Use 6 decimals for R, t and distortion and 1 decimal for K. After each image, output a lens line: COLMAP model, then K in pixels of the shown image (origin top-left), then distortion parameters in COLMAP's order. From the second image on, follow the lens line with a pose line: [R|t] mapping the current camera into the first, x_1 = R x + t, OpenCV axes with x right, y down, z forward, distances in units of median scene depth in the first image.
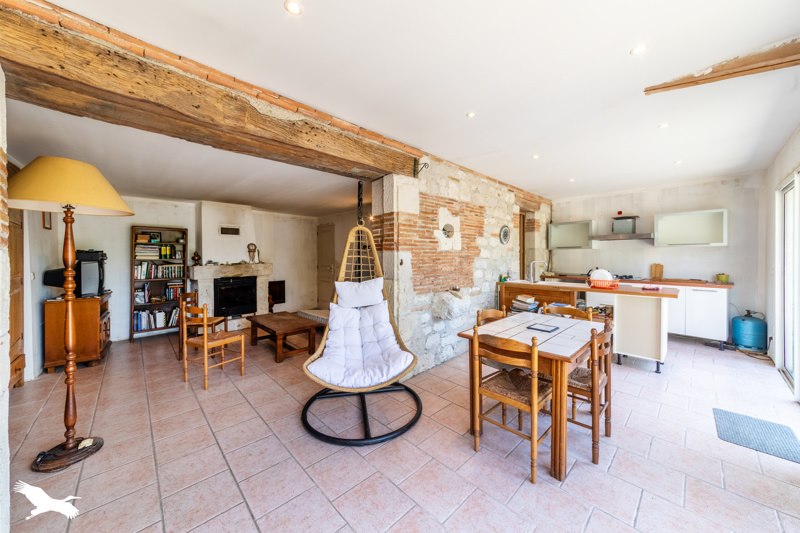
lens RADIAL K [[285.6, 0, 397.6], [0, 285.6, 258.7], [0, 0, 1]] dist [0.000375, 0.000025]
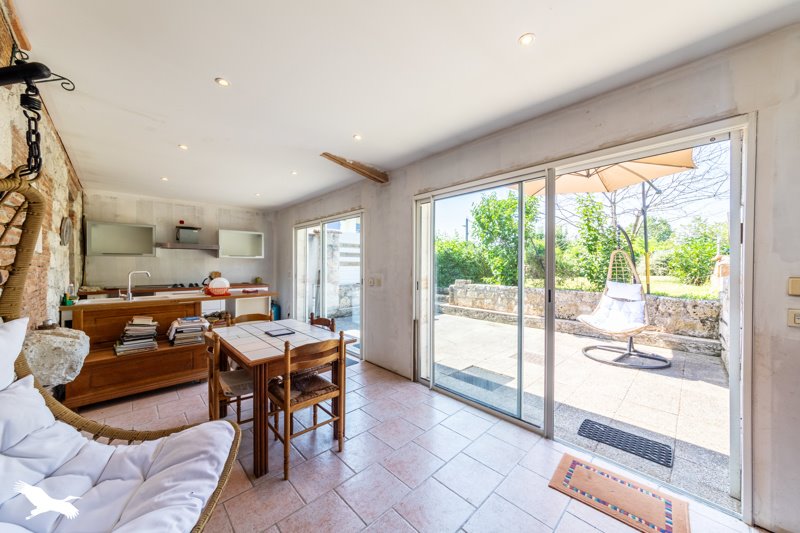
lens RADIAL K [[285.6, 0, 397.3], [0, 285.6, 267.3], [0, 0, 1]] dist [0.000375, 0.000025]
pose [[0.003517, -0.005941, 0.999976, -0.302445], [0.006477, 0.999962, 0.005918, -0.002486], [-0.999973, 0.006456, 0.003555, 0.307032]]
